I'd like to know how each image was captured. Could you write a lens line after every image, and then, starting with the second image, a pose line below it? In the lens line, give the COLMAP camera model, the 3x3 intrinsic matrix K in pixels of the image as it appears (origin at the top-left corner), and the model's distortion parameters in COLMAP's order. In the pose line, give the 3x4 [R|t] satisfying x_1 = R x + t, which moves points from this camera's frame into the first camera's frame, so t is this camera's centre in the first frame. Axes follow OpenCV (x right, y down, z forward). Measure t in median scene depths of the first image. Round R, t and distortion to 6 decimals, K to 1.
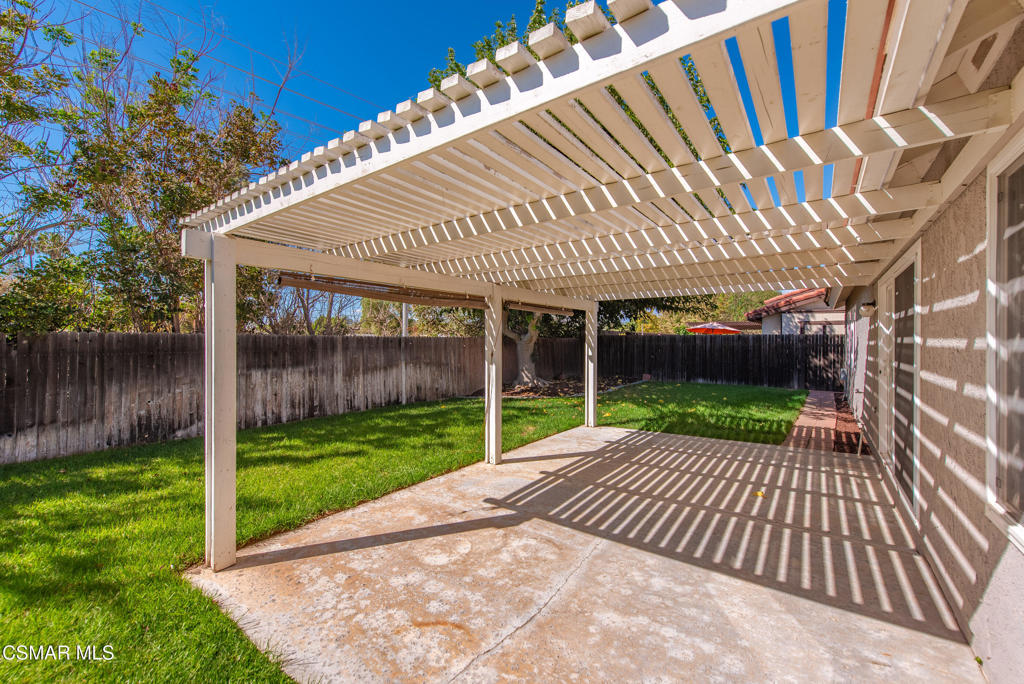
lens RADIAL K [[406.7, 0, 517.4], [0, 406.7, 340.5], [0, 0, 1]] dist [0.002476, 0.000166]
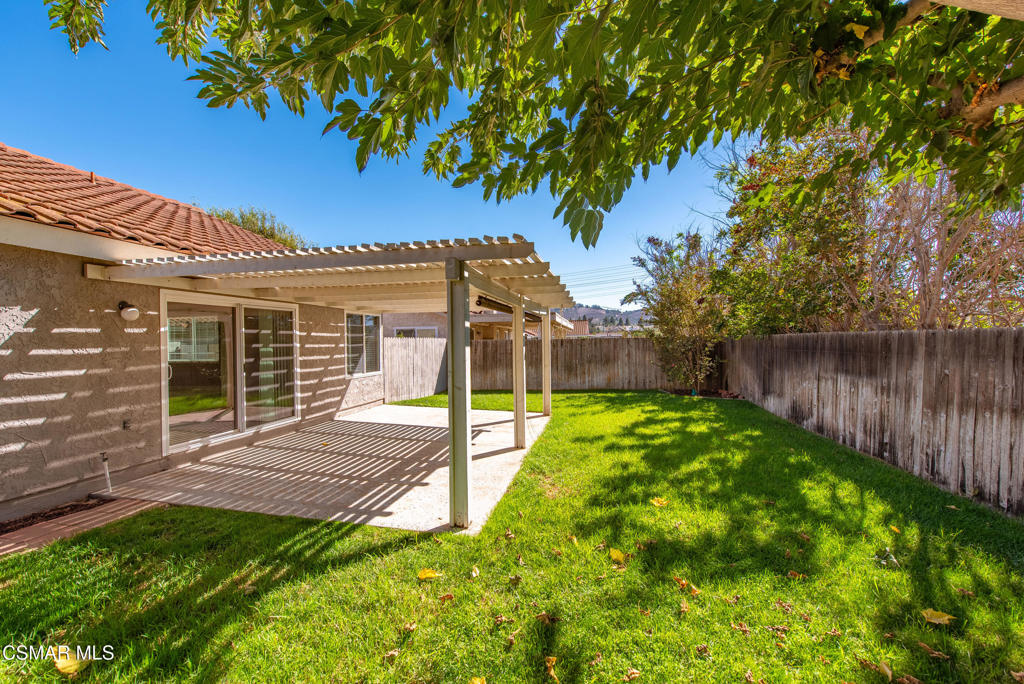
lens RADIAL K [[435.5, 0, 511.7], [0, 435.5, 343.9], [0, 0, 1]] dist [0.000758, -0.000025]
pose [[-0.909466, 0.010015, -0.415657, 0.318854], [0.009252, 0.999950, 0.003851, -0.000532], [0.415675, -0.000343, -0.909513, 1.408352]]
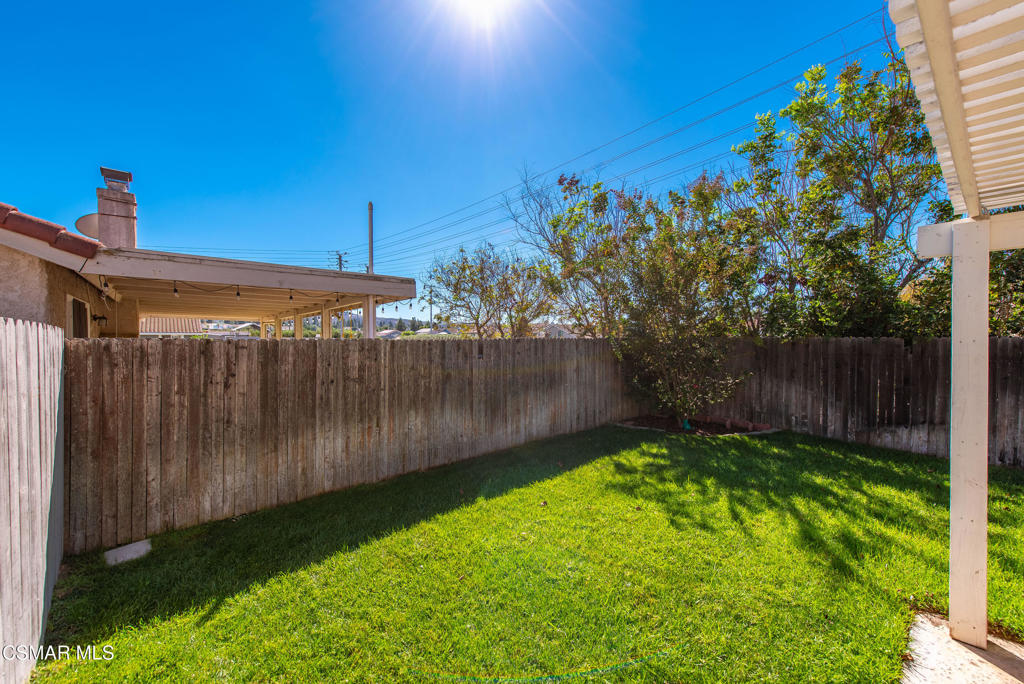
lens RADIAL K [[406.7, 0, 526.9], [0, 406.7, 345.5], [0, 0, 1]] dist [0.002476, 0.000166]
pose [[-0.226970, 0.010065, -0.973850, 0.084932], [0.000857, 0.999948, 0.010135, -0.008159], [0.973901, 0.001466, -0.226967, 0.128484]]
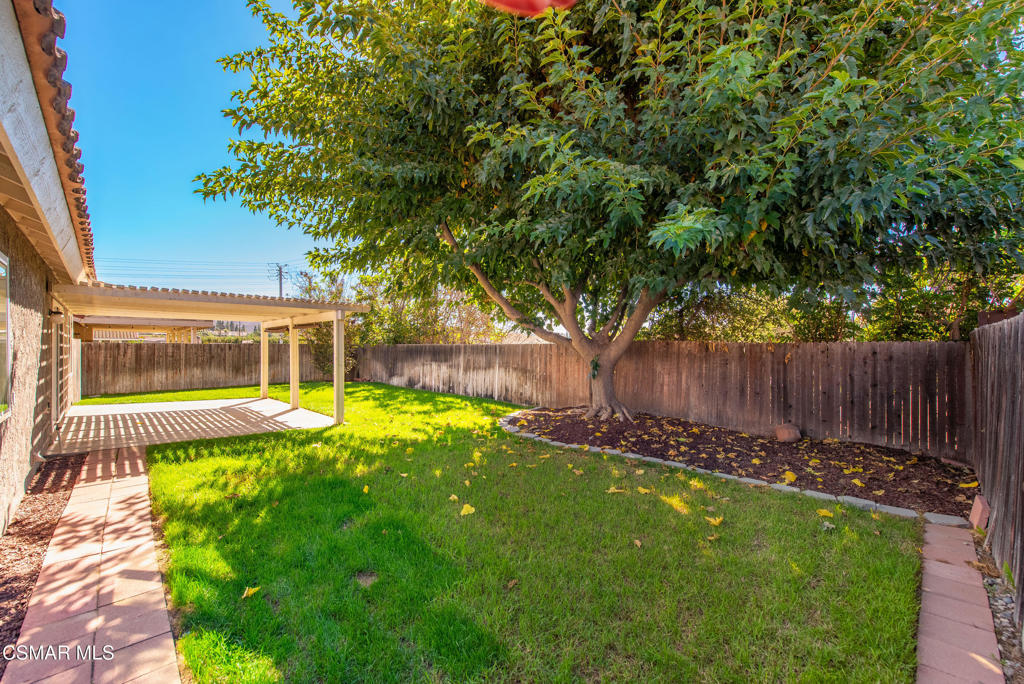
lens RADIAL K [[406.7, 0, 520.3], [0, 406.7, 346.0], [0, 0, 1]] dist [0.002476, 0.000166]
pose [[-0.151776, -0.005183, -0.988401, 1.132656], [-0.004512, 0.999979, -0.004550, 0.001749], [0.988405, 0.003769, -0.151796, 1.570724]]
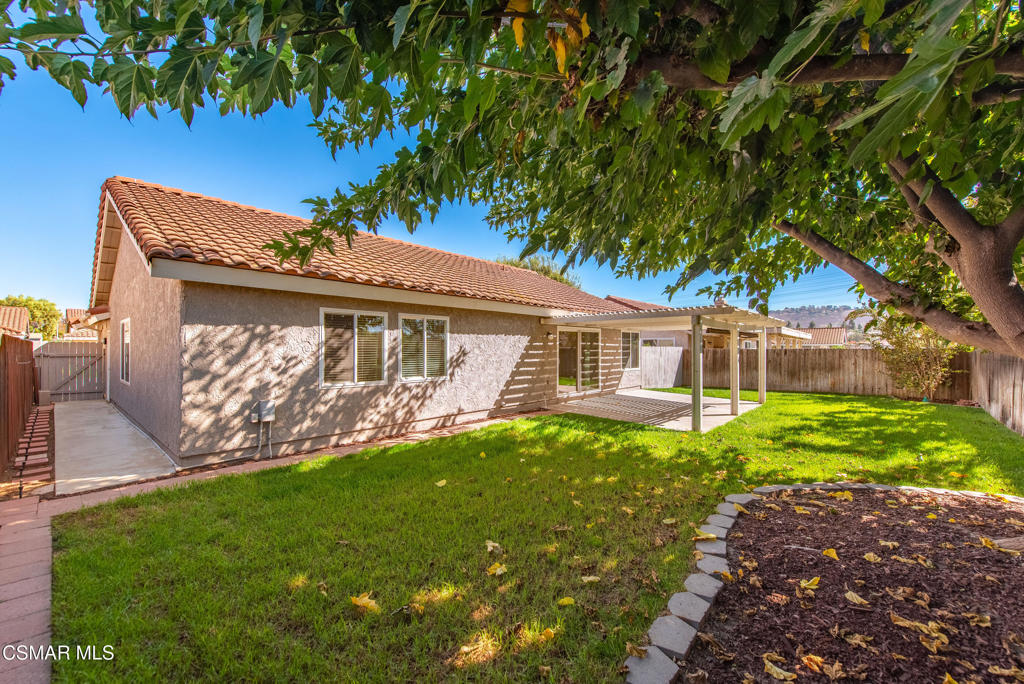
lens RADIAL K [[409.2, 0, 511.9], [0, 409.2, 347.5], [0, 0, 1]] dist [0.003100, 0.000352]
pose [[-0.994908, -0.006508, 0.100575, 0.533946], [-0.006745, 0.999975, -0.002022, -0.005257], [-0.100559, -0.002690, -0.994927, 2.025204]]
